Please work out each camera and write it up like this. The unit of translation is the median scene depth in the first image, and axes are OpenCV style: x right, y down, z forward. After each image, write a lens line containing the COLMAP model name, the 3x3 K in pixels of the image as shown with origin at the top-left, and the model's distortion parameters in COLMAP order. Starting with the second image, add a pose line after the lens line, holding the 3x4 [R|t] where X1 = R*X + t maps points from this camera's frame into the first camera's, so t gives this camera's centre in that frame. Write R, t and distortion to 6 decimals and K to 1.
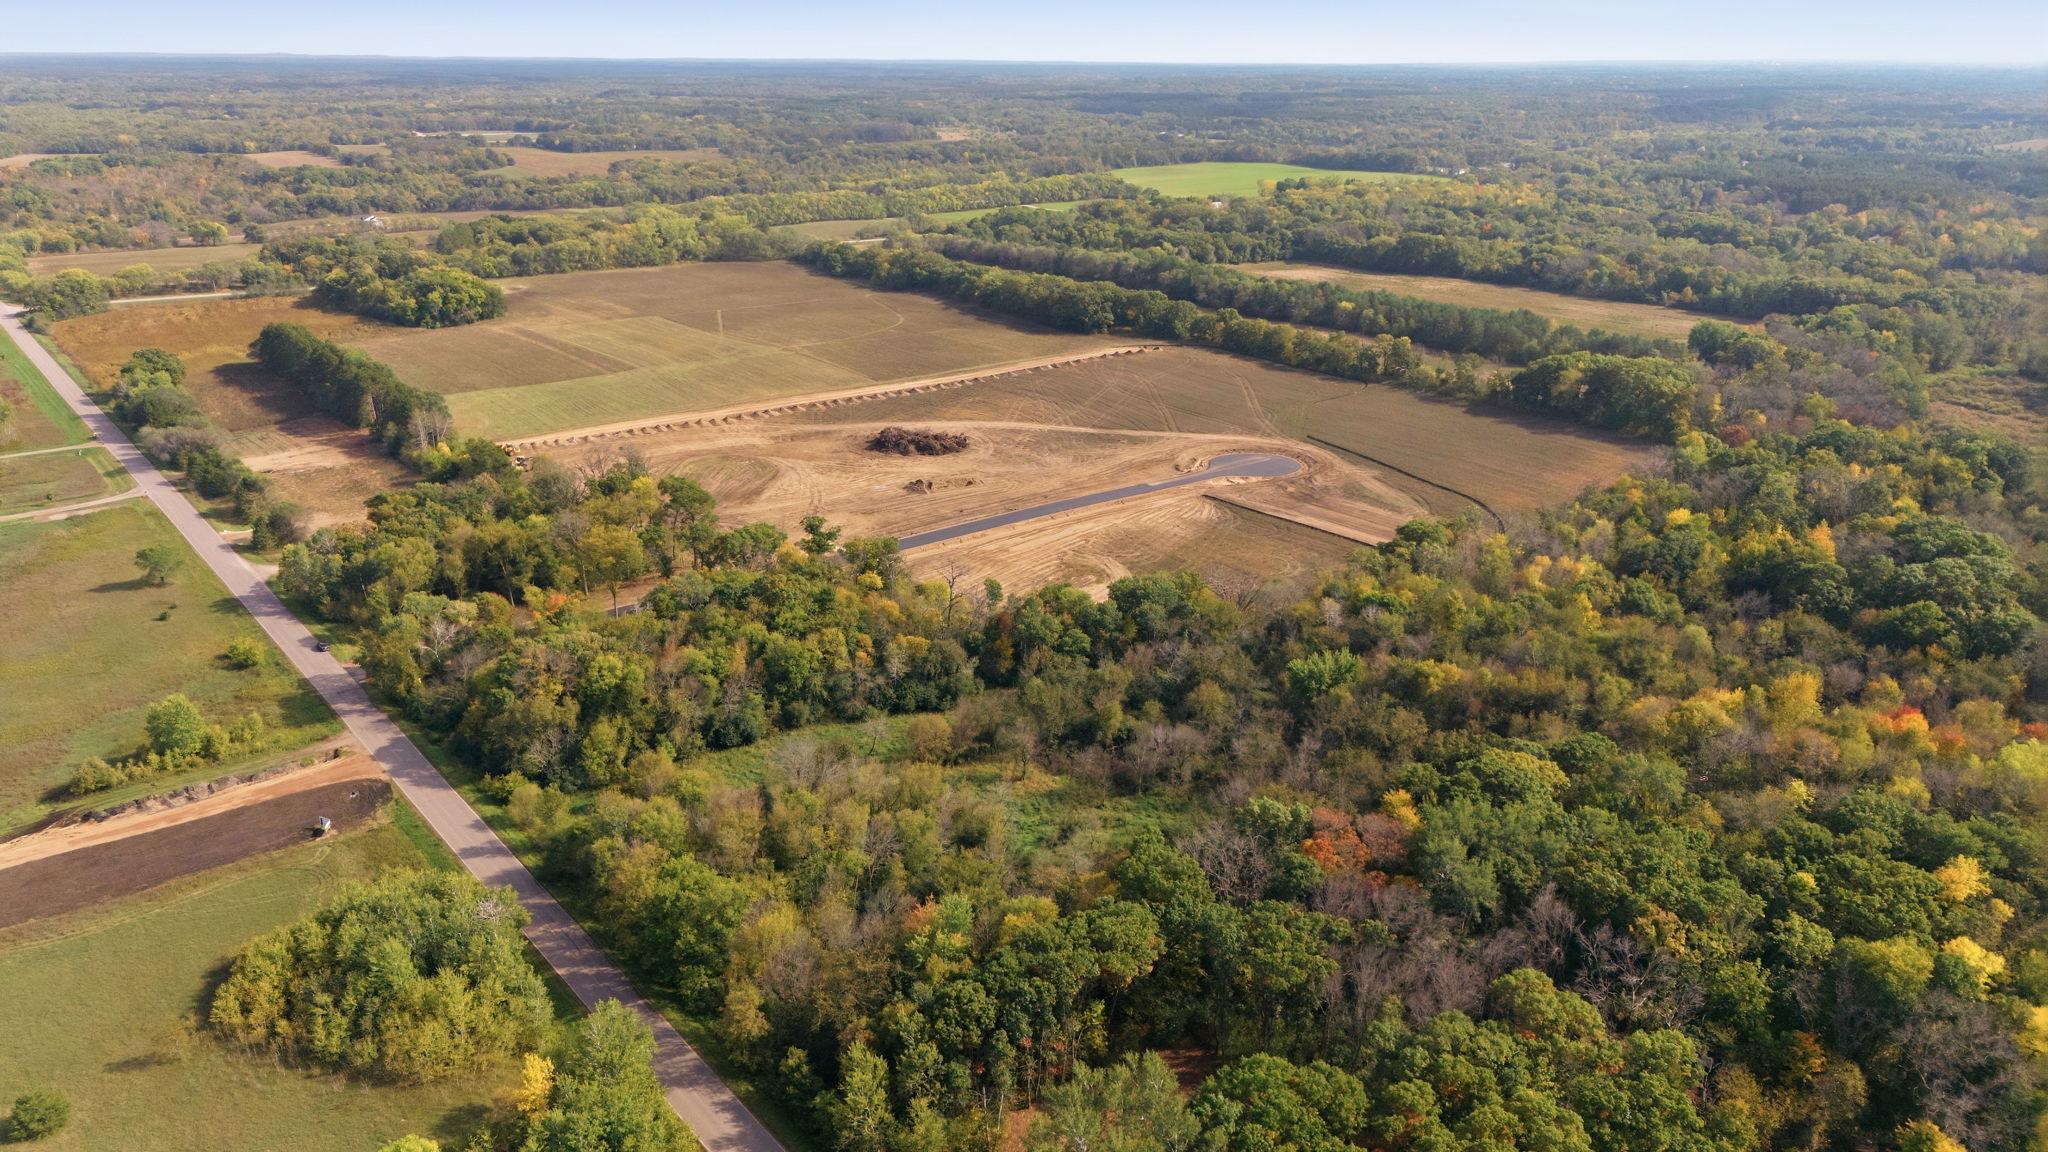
lens RADIAL K [[1503.7, 0, 1018.8], [0, 1503.7, 574.4], [0, 0, 1]] dist [0.072339, -0.073996]
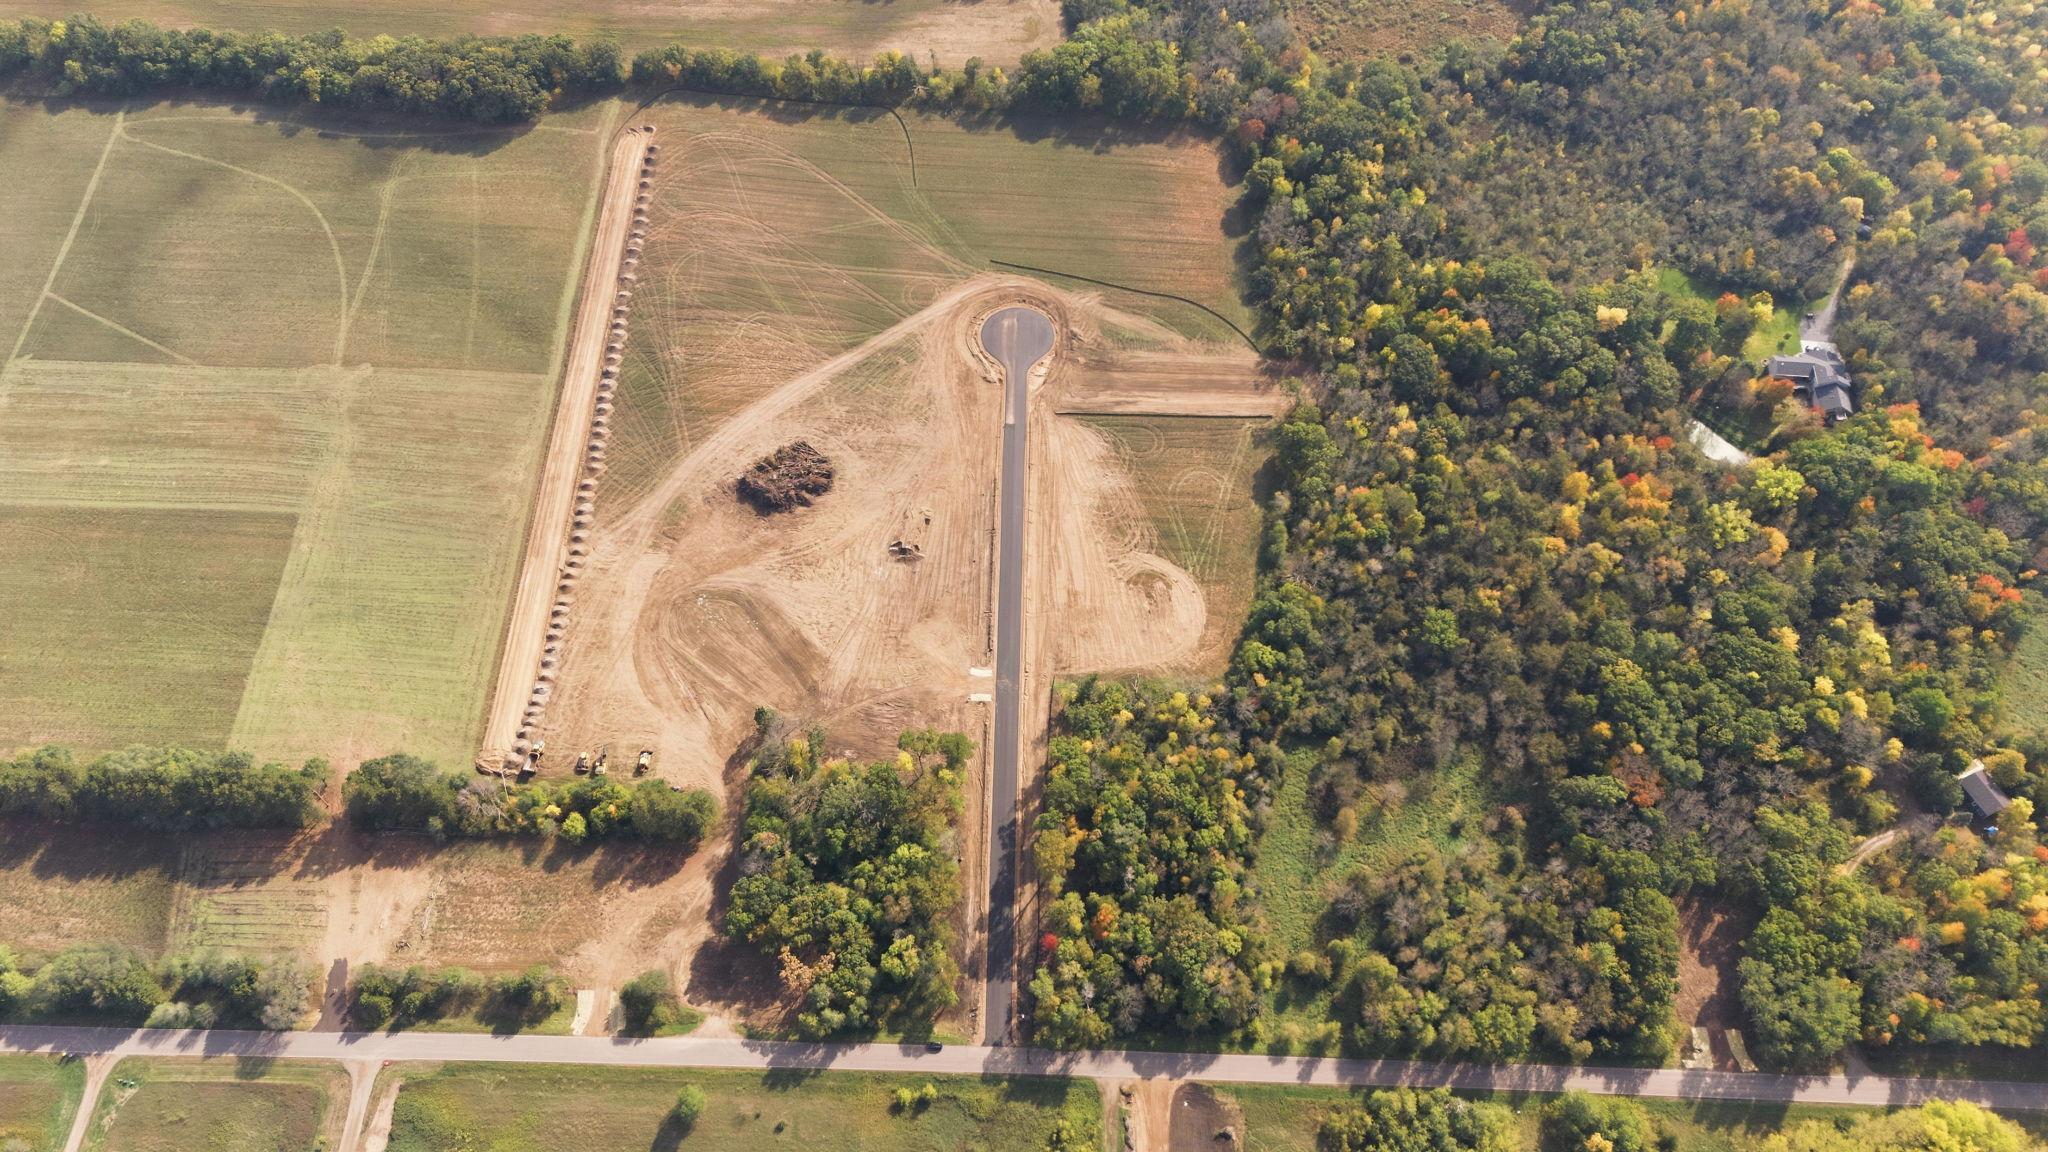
lens RADIAL K [[1503.7, 0, 1018.8], [0, 1503.7, 574.4], [0, 0, 1]] dist [0.072339, -0.073996]
pose [[0.629950, -0.657950, 0.412631, -0.473912], [0.235078, 0.667921, 0.706130, -0.800909], [-0.740203, -0.347827, 0.575427, 0.217464]]
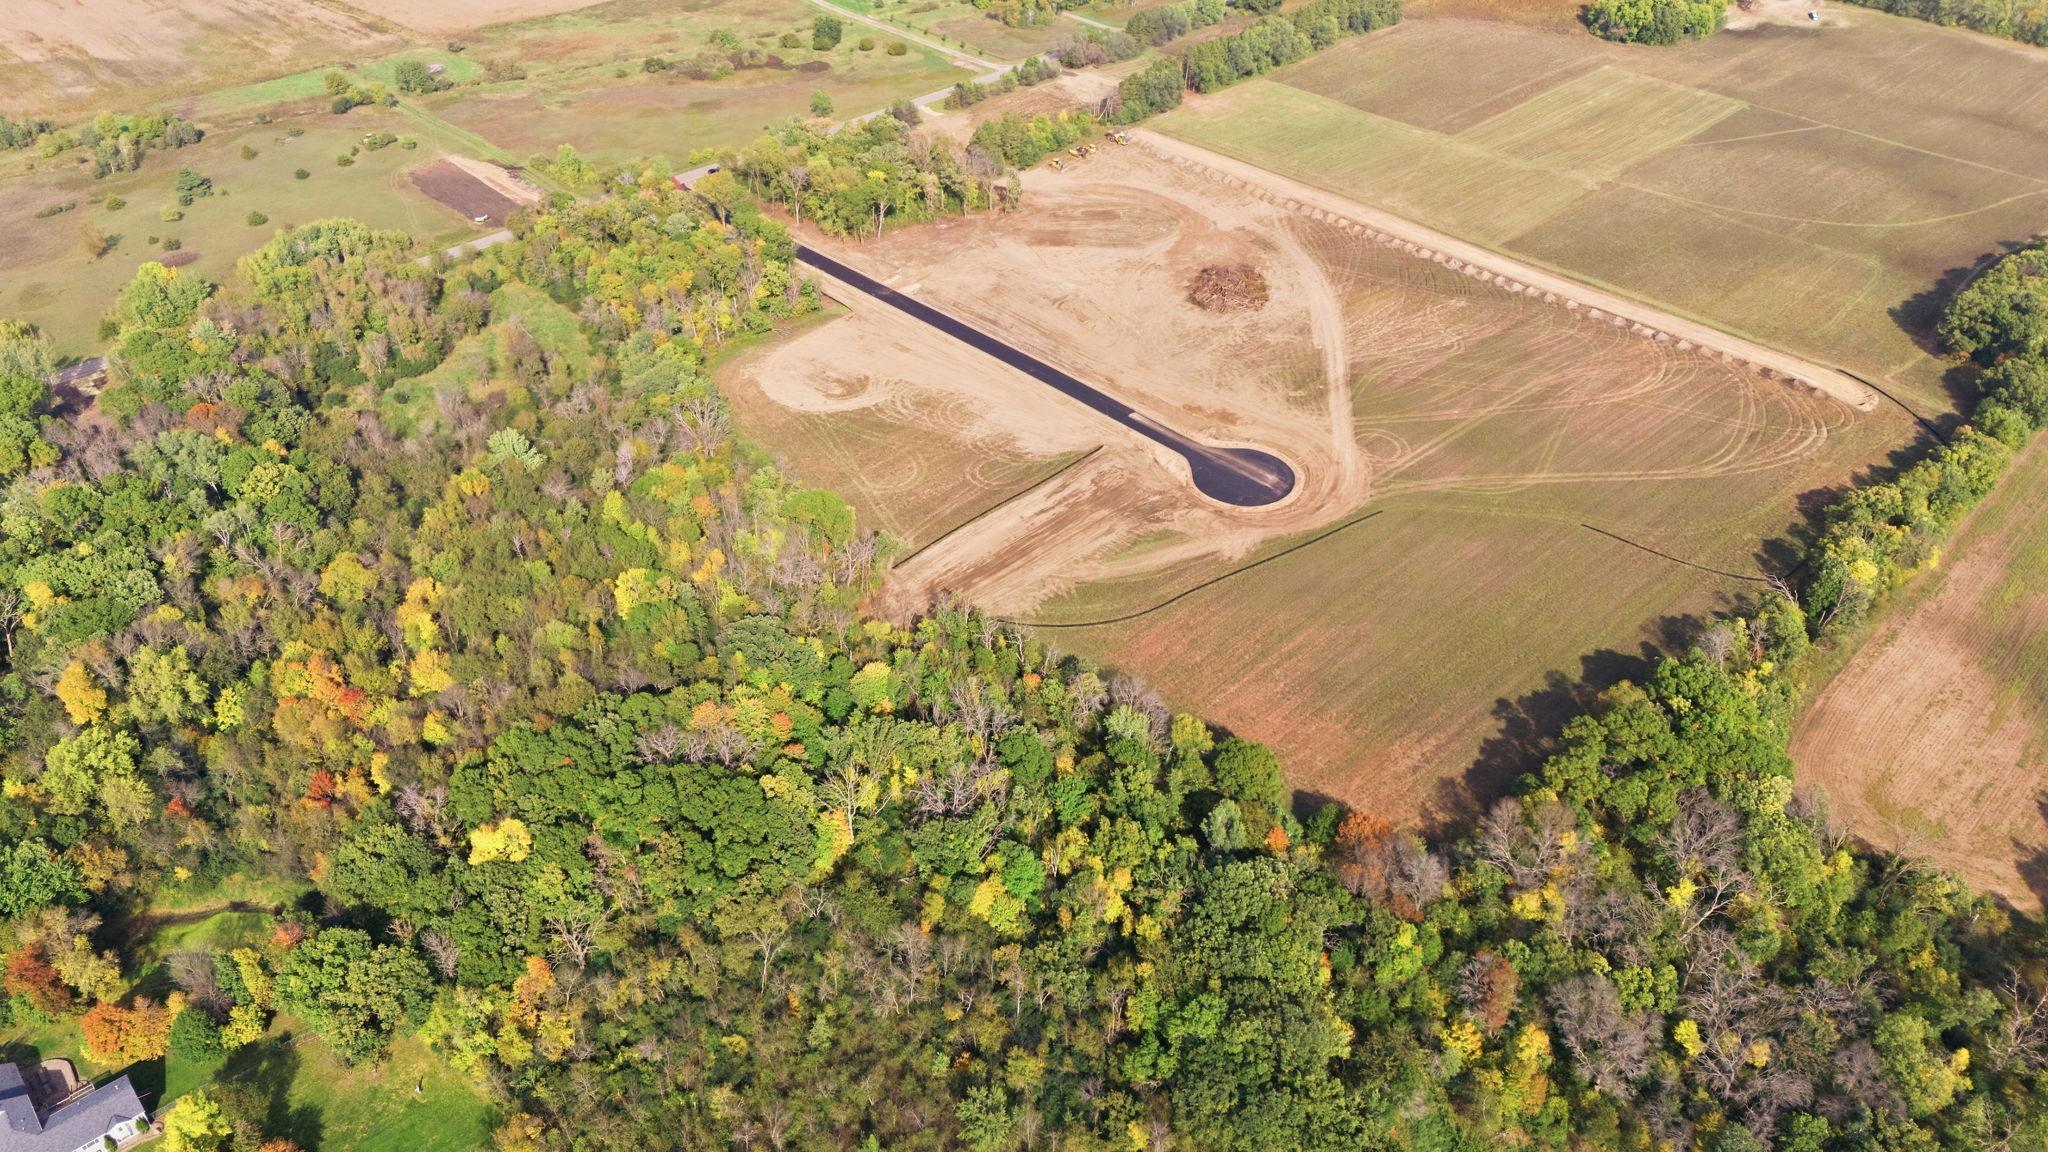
lens RADIAL K [[1503.7, 0, 1018.8], [0, 1503.7, 574.4], [0, 0, 1]] dist [0.072339, -0.073996]
pose [[0.122394, 0.606596, -0.785532, 0.849548], [-0.336230, 0.770022, 0.542232, -0.452887], [0.933793, 0.197754, 0.298202, 0.618721]]
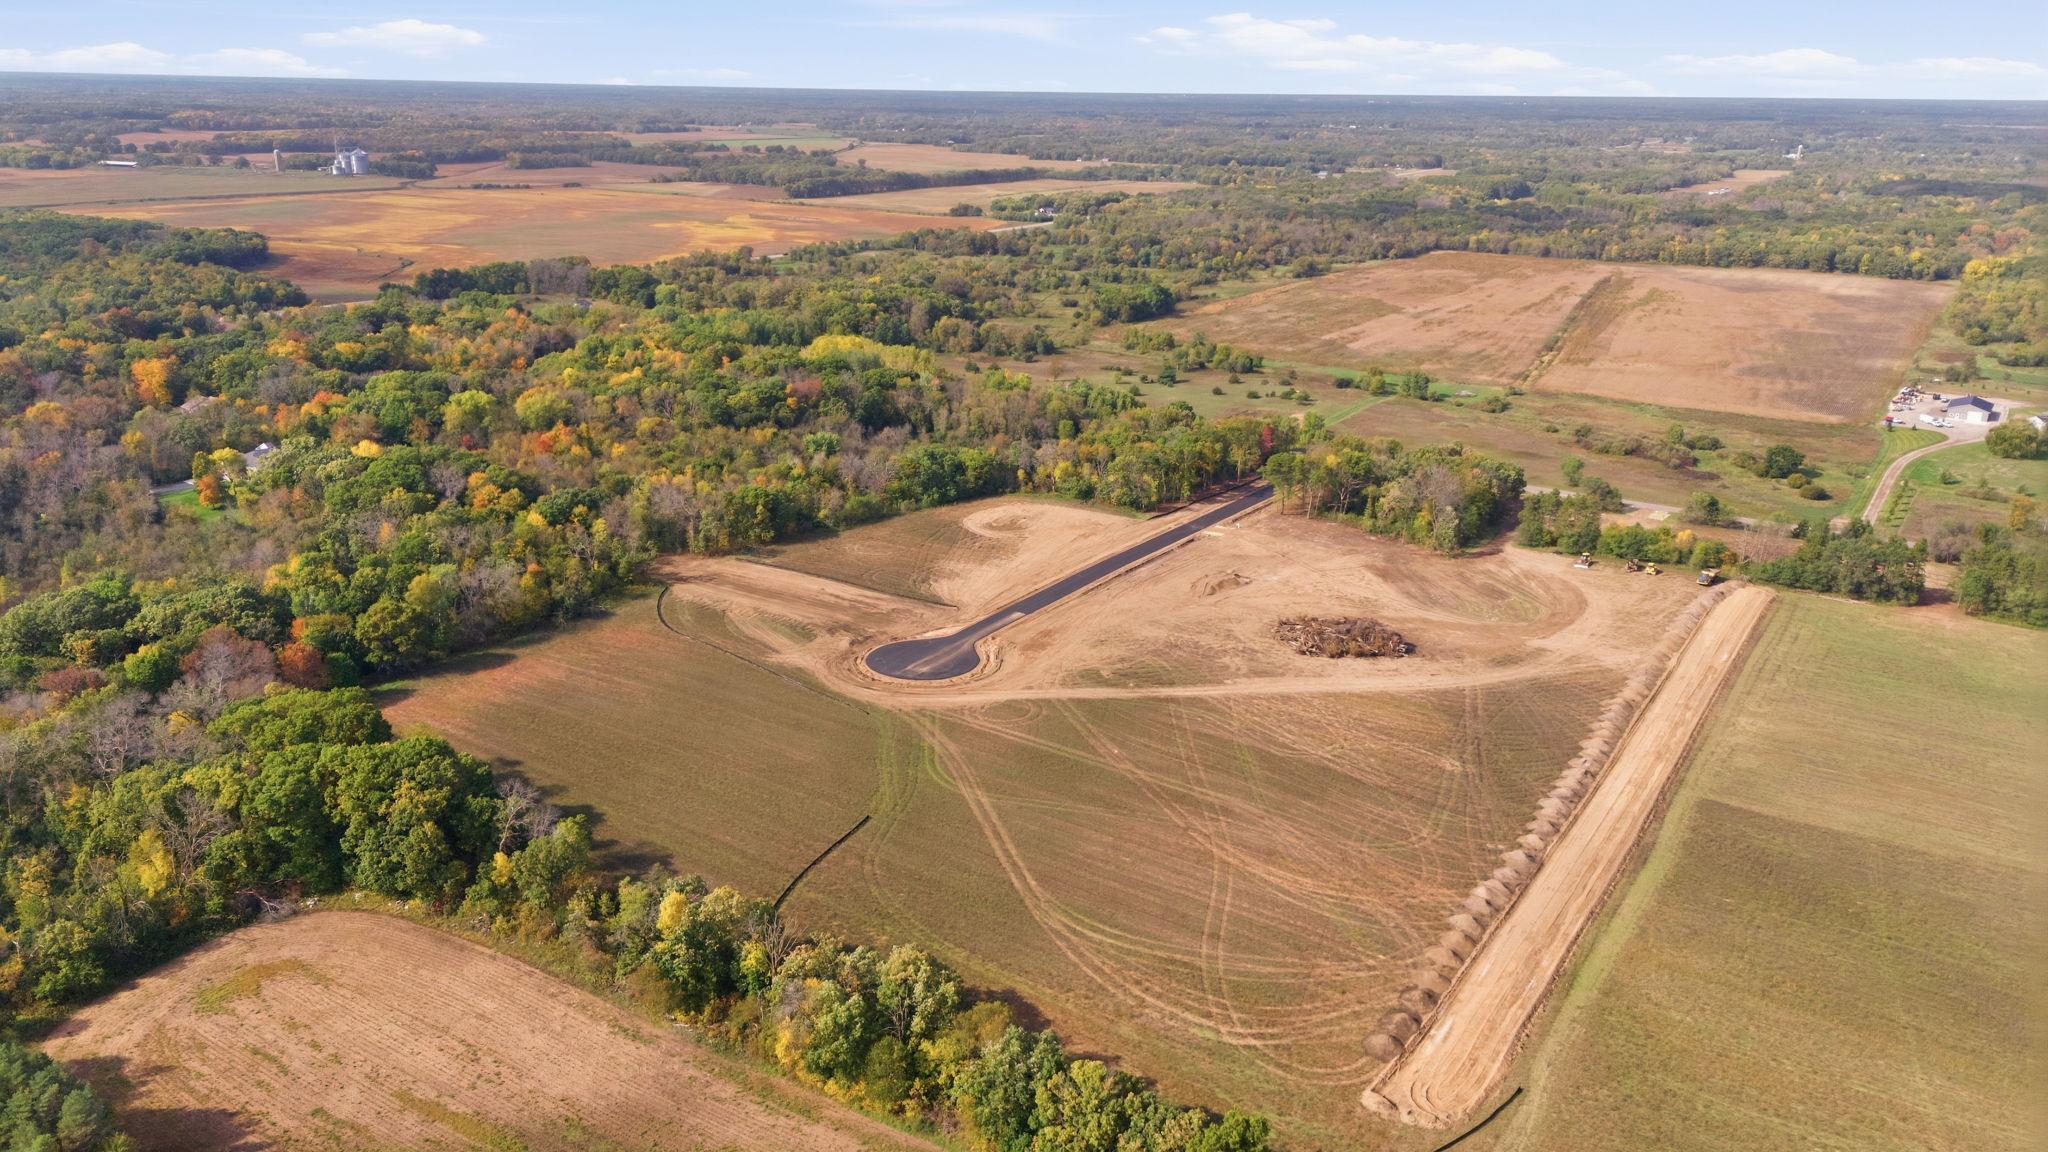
lens RADIAL K [[1503.7, 0, 1018.8], [0, 1503.7, 574.4], [0, 0, 1]] dist [0.072339, -0.073996]
pose [[-0.944127, 0.086340, -0.318071, 0.352711], [-0.123485, 0.802111, 0.584269, -0.572749], [0.305574, 0.590901, -0.746633, 1.560440]]
